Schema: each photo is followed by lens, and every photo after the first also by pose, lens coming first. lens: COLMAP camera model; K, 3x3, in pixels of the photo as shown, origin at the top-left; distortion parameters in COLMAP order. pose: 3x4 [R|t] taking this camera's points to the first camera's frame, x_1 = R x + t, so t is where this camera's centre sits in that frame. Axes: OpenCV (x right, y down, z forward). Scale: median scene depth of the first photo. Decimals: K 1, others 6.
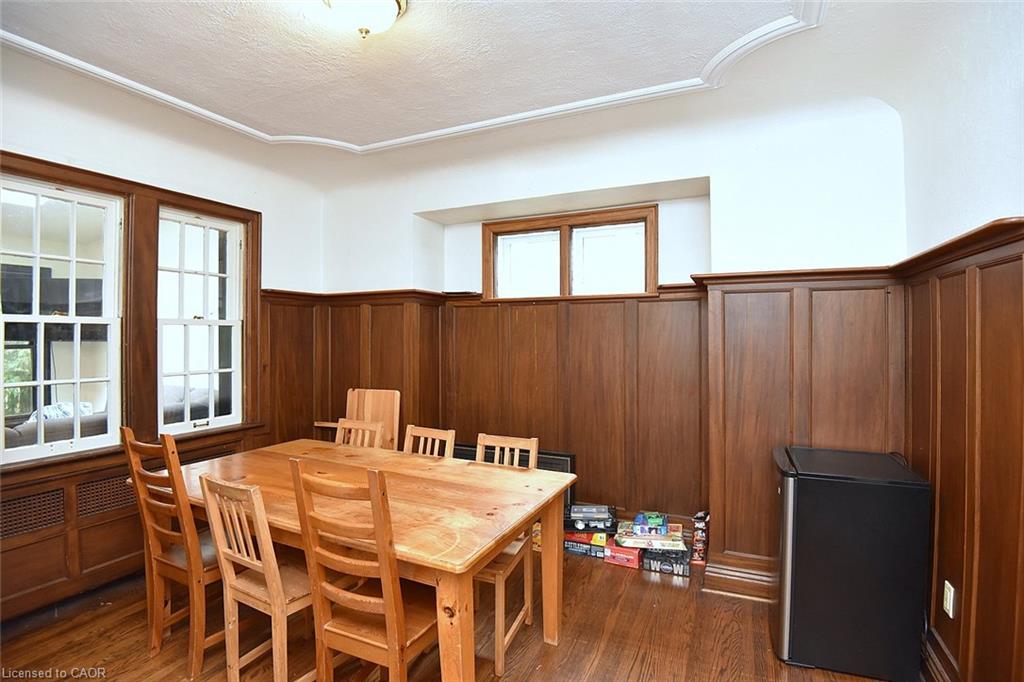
lens RADIAL K [[479.9, 0, 525.3], [0, 479.9, 330.7], [0, 0, 1]] dist [-0.031142, -0.000624]
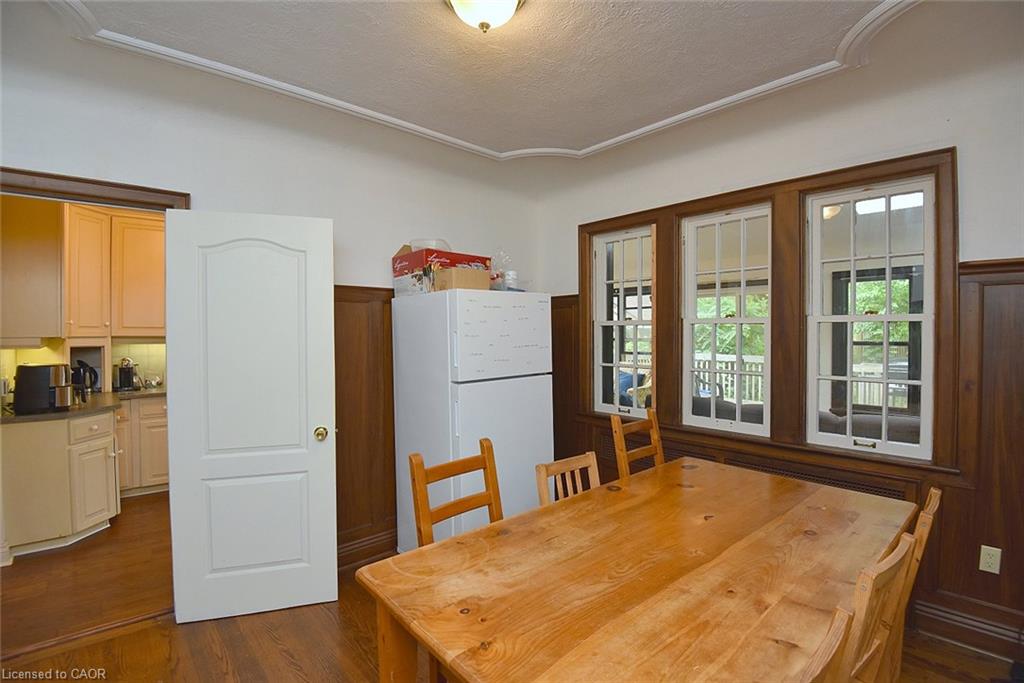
lens RADIAL K [[479.9, 0, 525.3], [0, 479.9, 331.2], [0, 0, 1]] dist [-0.031142, -0.000624]
pose [[-0.385393, 0.002634, -0.922749, 0.344383], [0.004013, 0.999991, 0.001179, 0.000999], [0.922744, -0.003248, -0.385401, 0.928122]]
